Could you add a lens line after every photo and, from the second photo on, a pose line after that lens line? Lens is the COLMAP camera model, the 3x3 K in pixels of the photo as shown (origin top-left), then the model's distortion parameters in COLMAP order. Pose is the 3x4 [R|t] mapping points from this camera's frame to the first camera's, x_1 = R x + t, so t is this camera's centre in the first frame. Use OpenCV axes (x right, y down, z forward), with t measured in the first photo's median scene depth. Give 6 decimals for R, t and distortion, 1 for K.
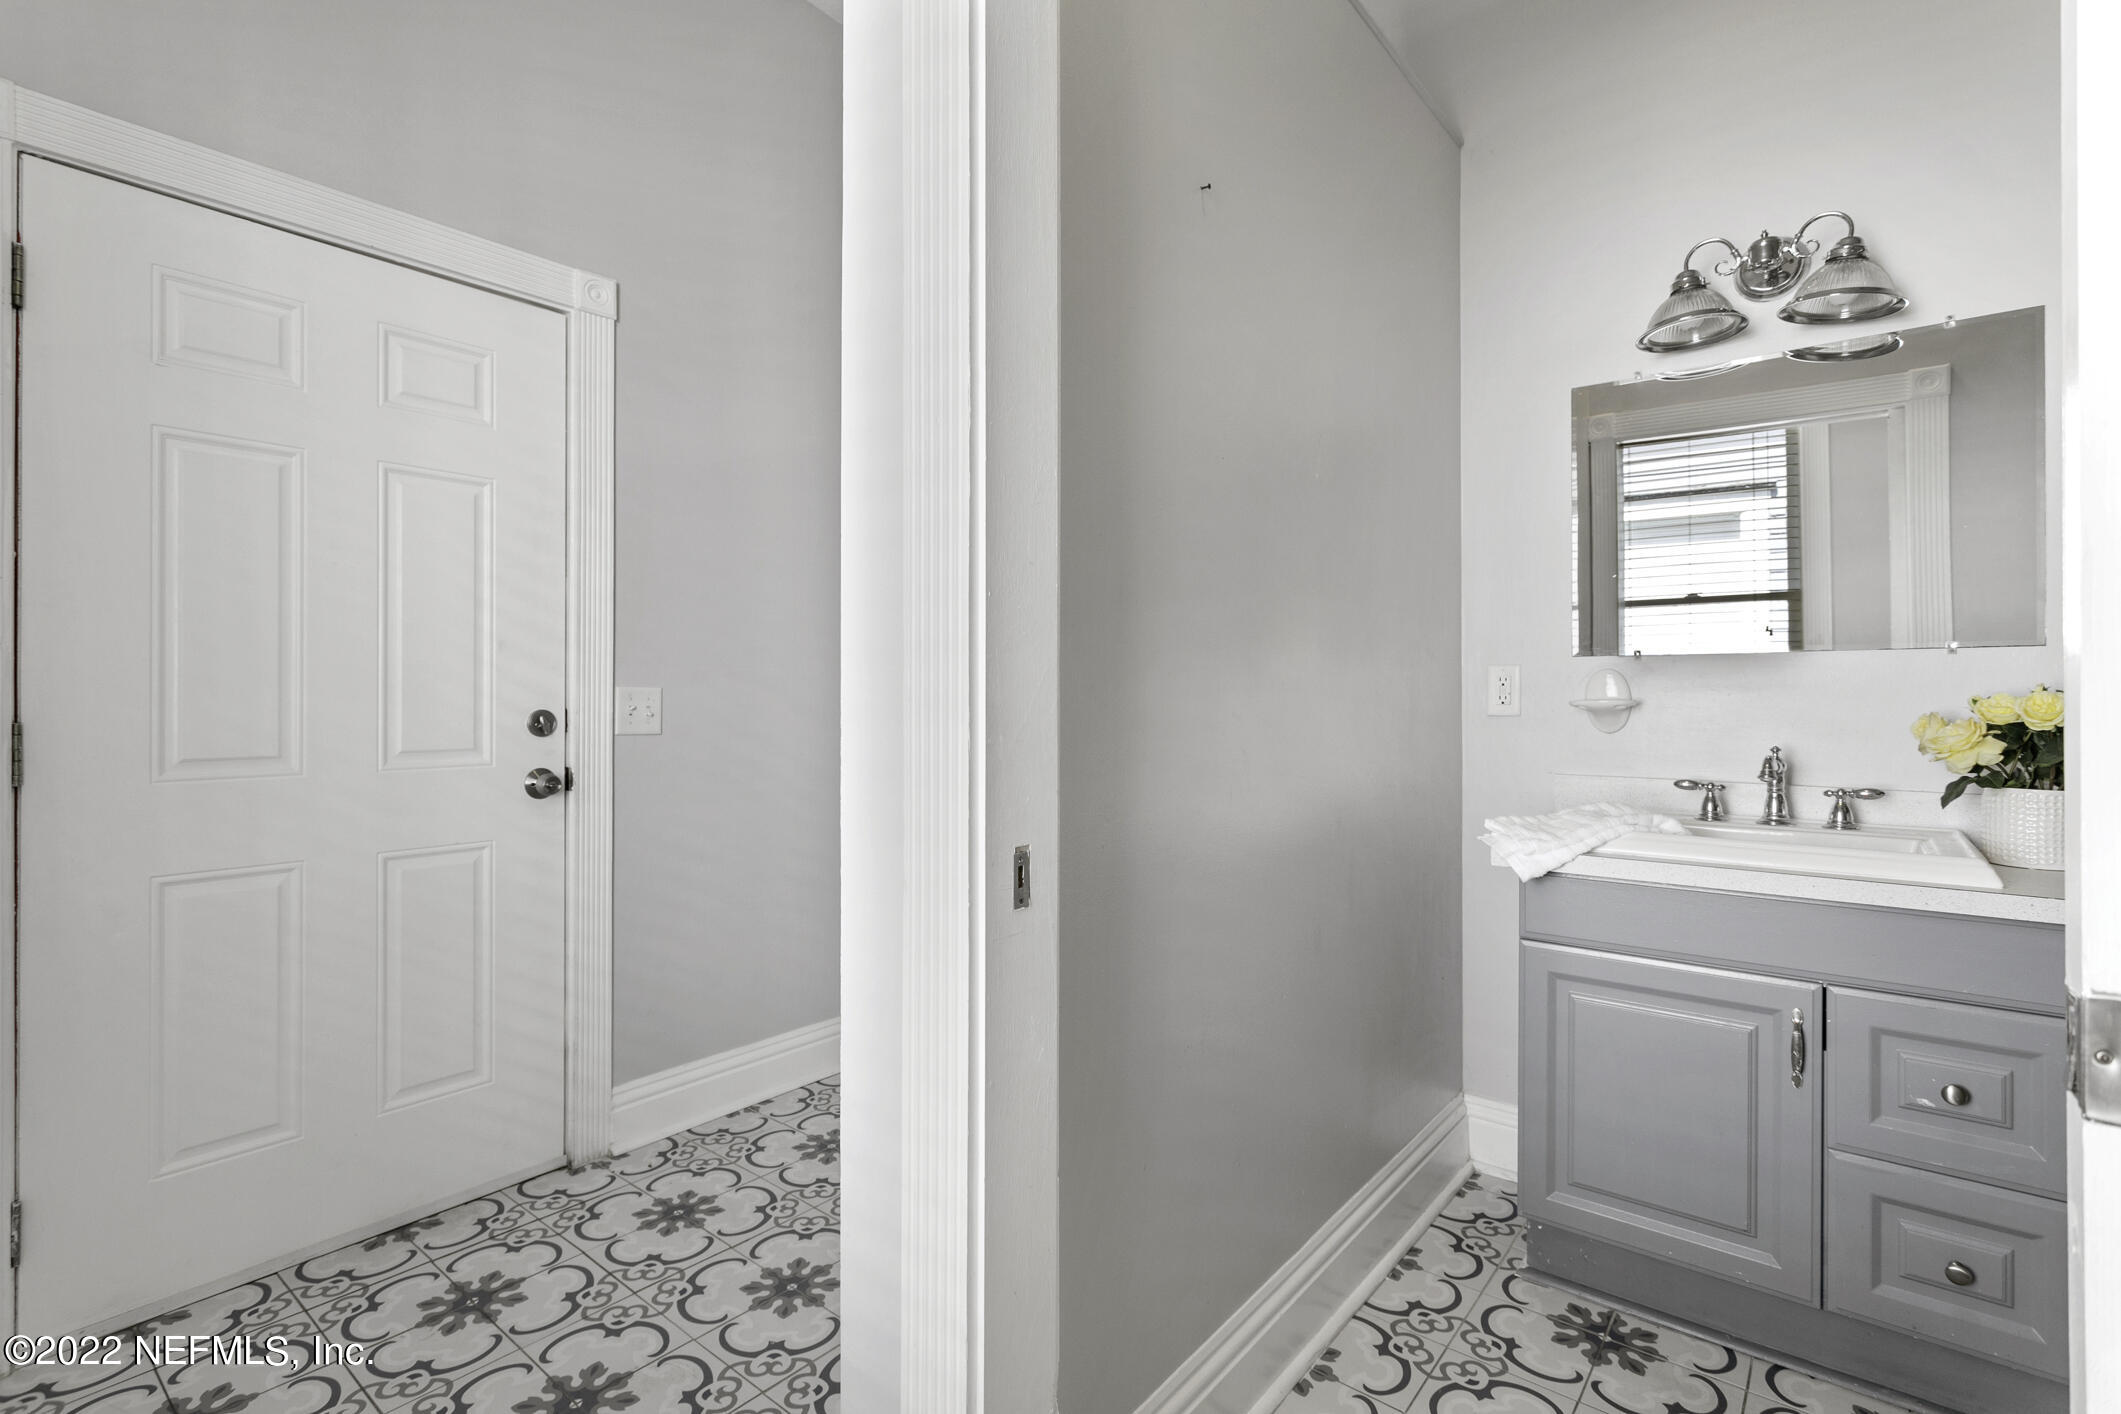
lens RADIAL K [[1004.7, 0, 1052.6], [0, 1004.7, 704.1], [0, 0, 1]] dist [0.003847, 0.000822]
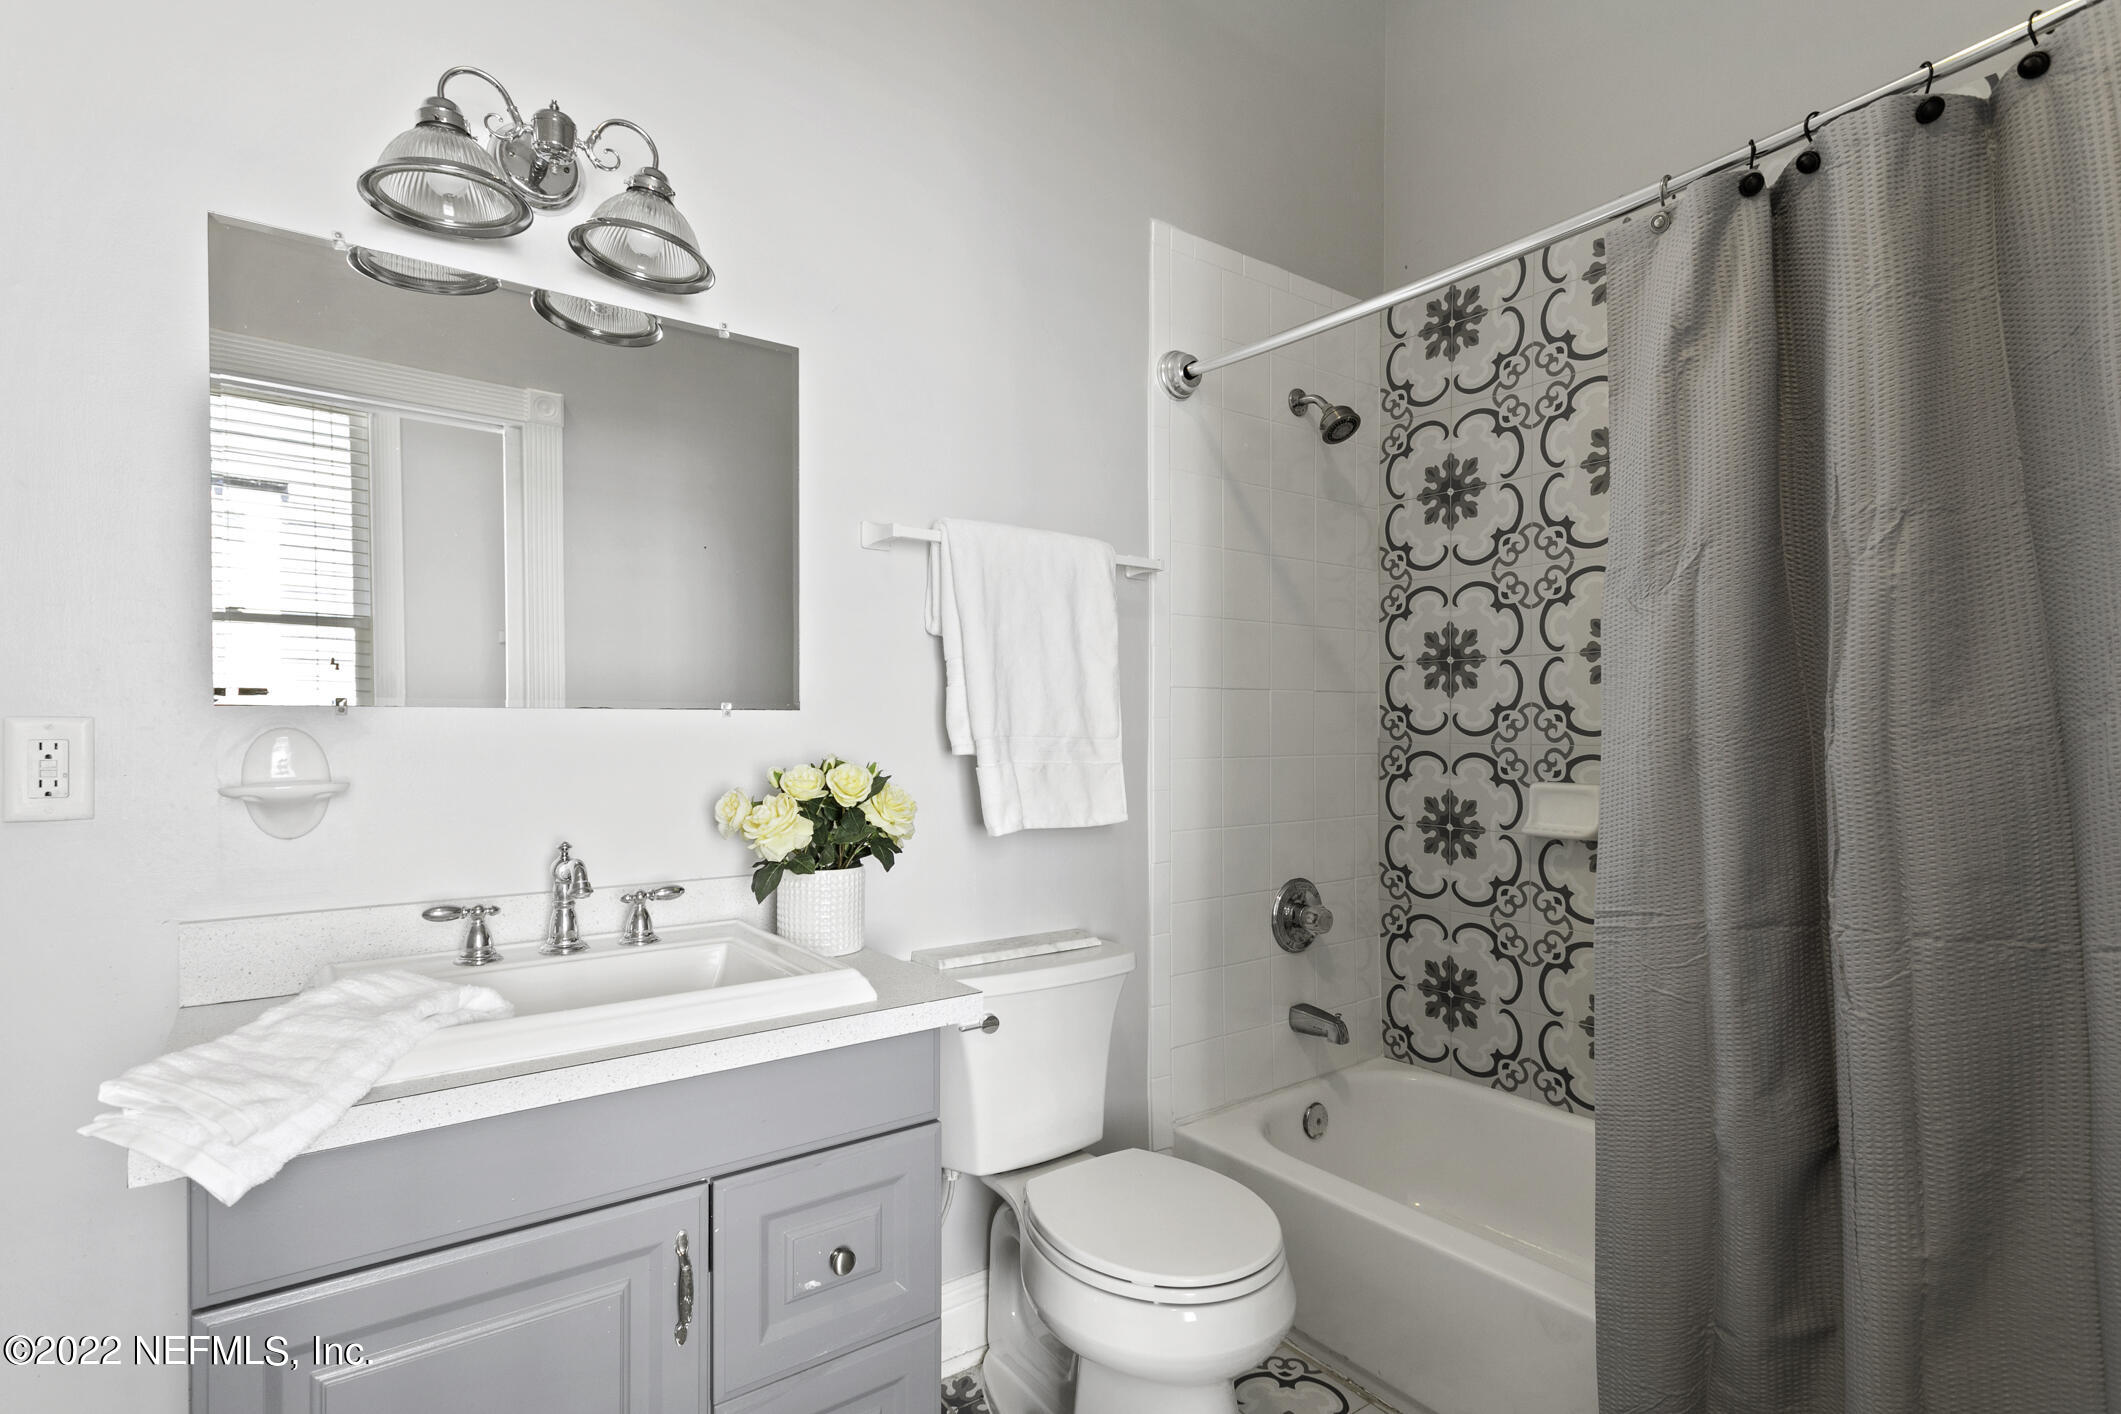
lens RADIAL K [[1019.0, 0, 1031.4], [0, 1019.0, 730.2], [0, 0, 1]] dist [-0.000175, 0.000106]
pose [[0.243492, -0.007307, 0.969875, 0.103104], [0.007775, 0.999954, 0.005582, -0.038670], [-0.969872, 0.006182, 0.243538, 0.510641]]
